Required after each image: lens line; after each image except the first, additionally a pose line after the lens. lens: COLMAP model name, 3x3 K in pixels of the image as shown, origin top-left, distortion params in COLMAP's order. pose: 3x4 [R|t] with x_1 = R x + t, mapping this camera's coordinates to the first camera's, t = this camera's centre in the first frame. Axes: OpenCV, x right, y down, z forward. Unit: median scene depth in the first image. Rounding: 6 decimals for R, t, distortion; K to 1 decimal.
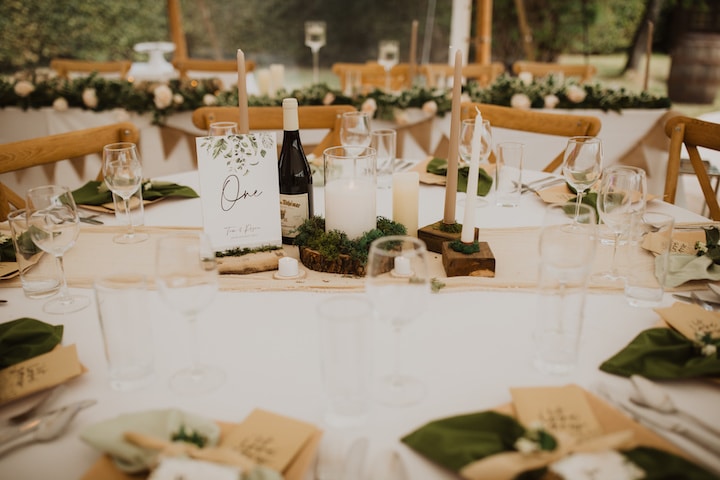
lens RADIAL K [[676.8, 0, 360.0], [0, 676.8, 240.0], [0, 0, 1]] dist [-0.024631, -0.001159]
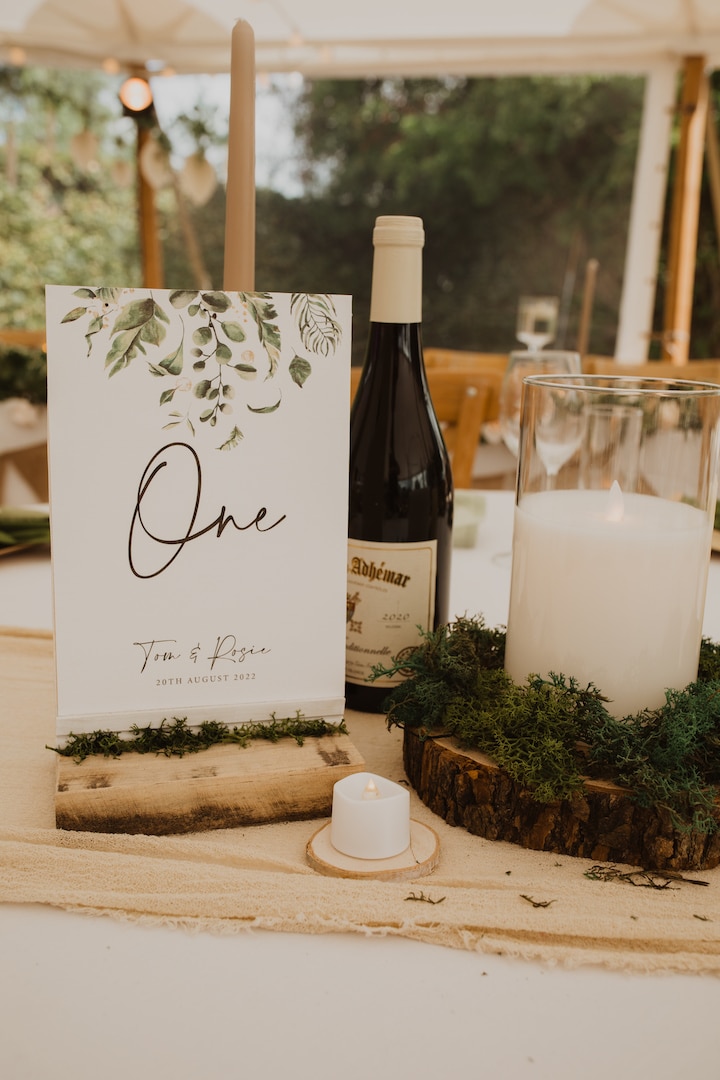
lens RADIAL K [[1015.3, 0, 360.0], [0, 1015.3, 540.0], [0, 0, 1]] dist [-0.024631, -0.001159]
pose [[0.996674, 0.052189, -0.062593, -0.090744], [-0.059484, 0.990869, -0.121000, -0.015170], [0.055707, 0.124321, 0.990677, 0.612104]]
